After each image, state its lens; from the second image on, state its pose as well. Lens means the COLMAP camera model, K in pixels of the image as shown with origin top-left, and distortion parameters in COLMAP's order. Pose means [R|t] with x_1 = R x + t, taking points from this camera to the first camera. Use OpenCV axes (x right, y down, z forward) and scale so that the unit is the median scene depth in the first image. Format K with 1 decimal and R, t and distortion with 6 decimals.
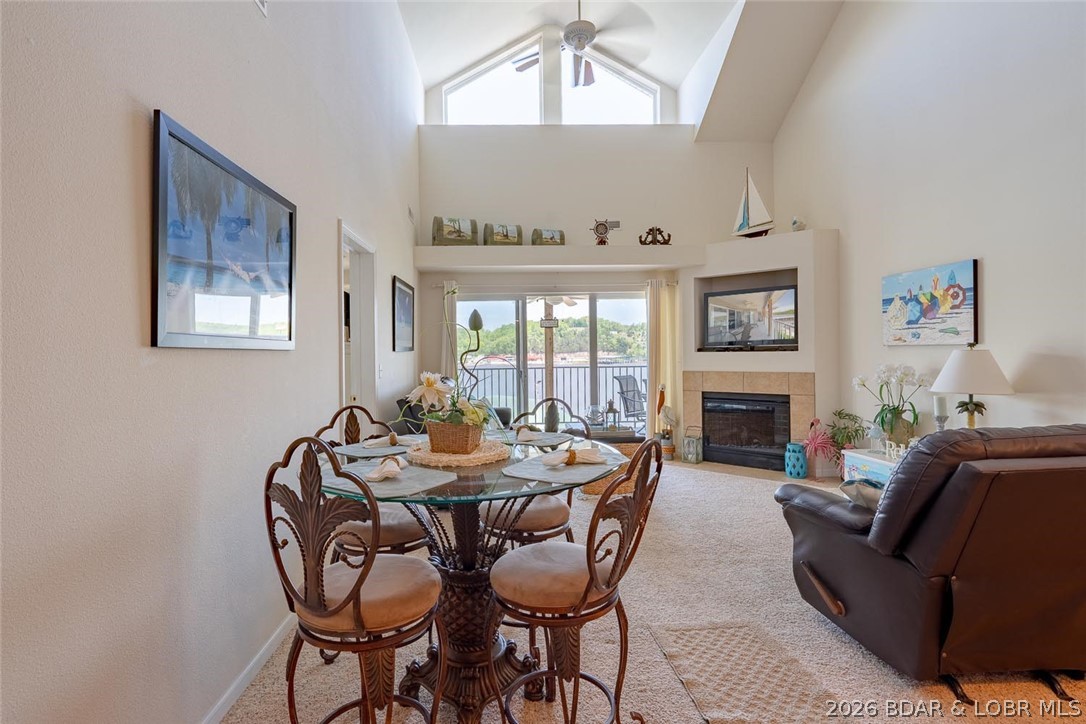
lens RADIAL K [[524.5, 0, 519.6], [0, 524.5, 357.2], [0, 0, 1]] dist [-0.000410, 0.000164]
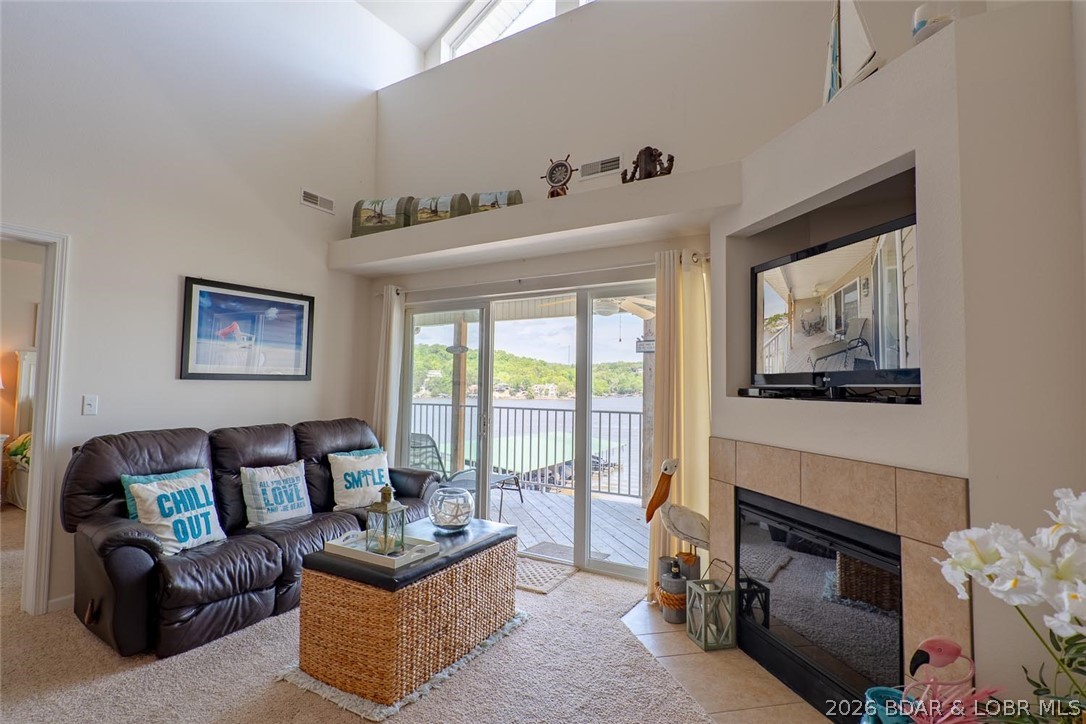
lens RADIAL K [[537.7, 0, 518.8], [0, 537.7, 357.8], [0, 0, 1]] dist [-0.001844, -0.000140]
pose [[0.822907, -0.002671, -0.568170, 0.461954], [-0.031692, 0.998216, -0.050593, -0.014357], [0.567292, 0.059640, 0.821355, 0.522027]]
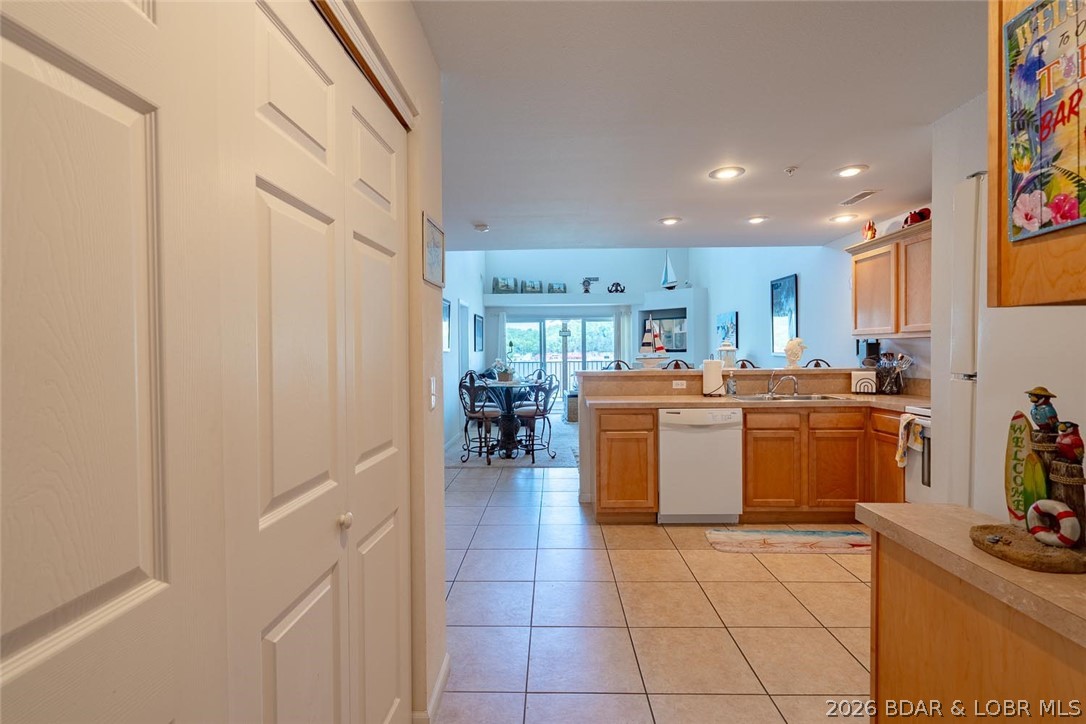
lens RADIAL K [[494.9, 0, 542.0], [0, 494.9, 358.4], [0, 0, 1]] dist [-0.004129, -0.000044]
pose [[0.998900, 0.004223, -0.046702, 0.086145], [-0.003941, 0.999973, 0.006122, 0.001906], [0.046727, -0.005931, 0.998890, -0.714668]]
